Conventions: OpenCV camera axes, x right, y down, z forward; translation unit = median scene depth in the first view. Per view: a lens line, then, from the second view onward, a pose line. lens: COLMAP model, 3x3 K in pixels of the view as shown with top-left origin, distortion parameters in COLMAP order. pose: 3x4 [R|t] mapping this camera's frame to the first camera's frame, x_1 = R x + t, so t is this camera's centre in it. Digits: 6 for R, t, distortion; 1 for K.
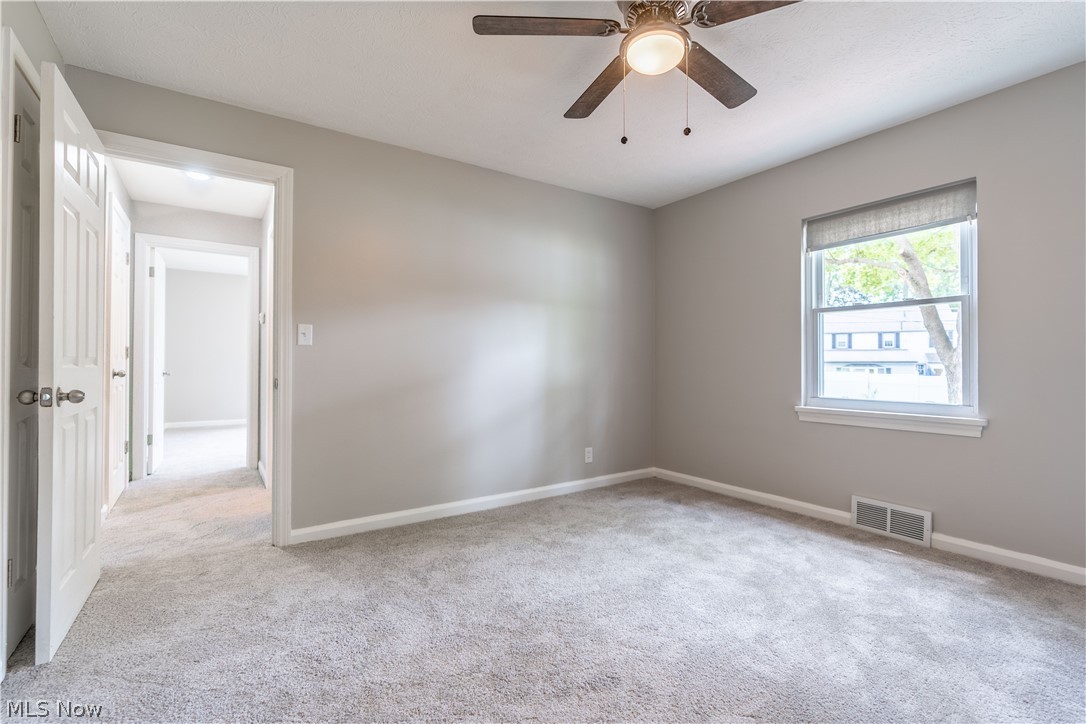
lens RADIAL K [[492.8, 0, 546.6], [0, 492.8, 359.7], [0, 0, 1]] dist [-0.002295, 0.000192]
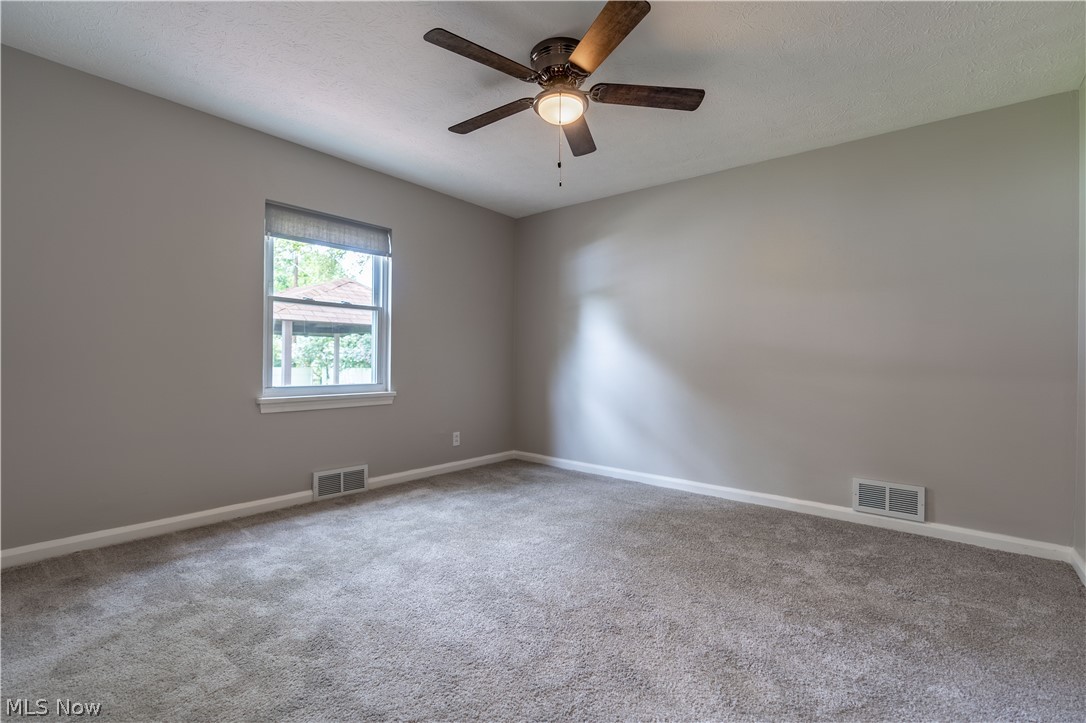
lens RADIAL K [[492.8, 0, 546.6], [0, 492.8, 359.2], [0, 0, 1]] dist [-0.002295, 0.000192]
pose [[-0.279315, -0.005619, 0.960183, -0.603686], [-0.022142, 0.999755, -0.000590, 0.009946], [-0.959944, -0.021425, -0.279371, 0.840416]]
